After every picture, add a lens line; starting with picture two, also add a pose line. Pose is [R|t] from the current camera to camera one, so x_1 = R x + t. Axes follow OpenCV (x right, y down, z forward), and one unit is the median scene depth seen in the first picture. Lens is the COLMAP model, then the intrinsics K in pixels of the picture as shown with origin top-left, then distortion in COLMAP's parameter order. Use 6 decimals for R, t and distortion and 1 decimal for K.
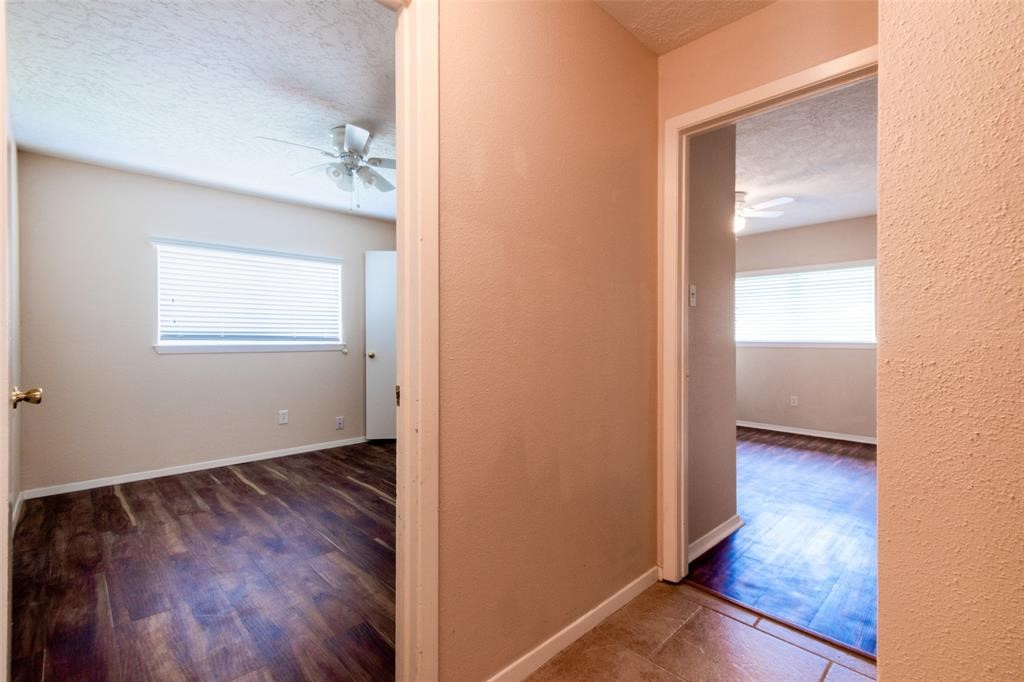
lens RADIAL K [[460.4, 0, 519.7], [0, 460.4, 336.9], [0, 0, 1]] dist [0.000538, 0.000281]
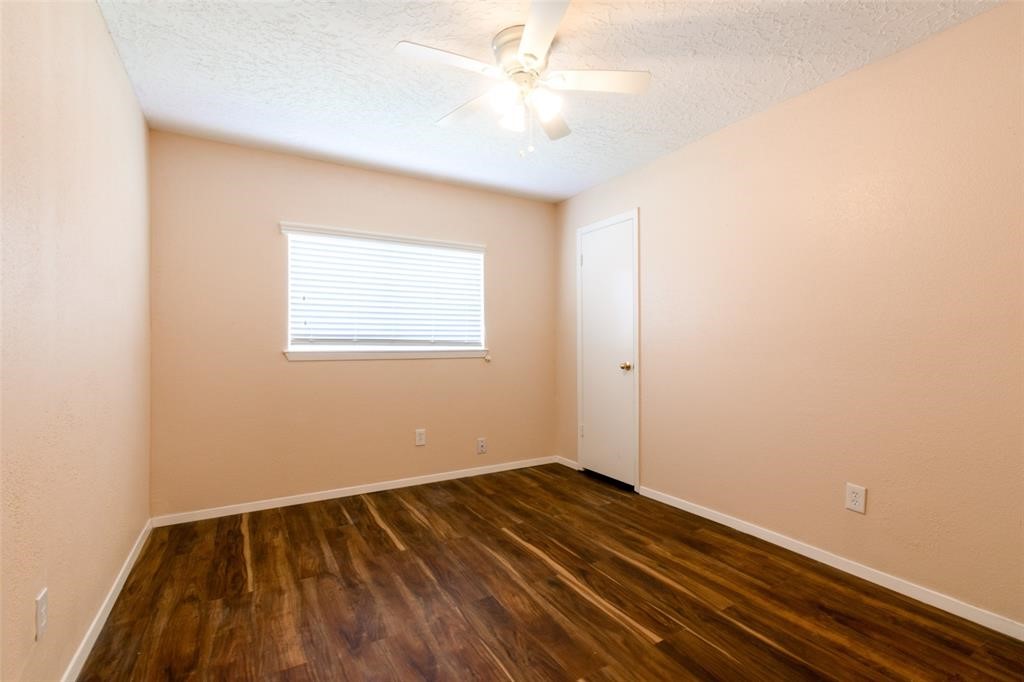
lens RADIAL K [[460.4, 0, 512.1], [0, 460.4, 336.0], [0, 0, 1]] dist [0.000538, 0.000281]
pose [[0.968734, -0.002599, -0.248090, -0.191280], [-0.000014, 0.999945, -0.010528, -0.000327], [0.248104, 0.010202, 0.968680, 0.306105]]
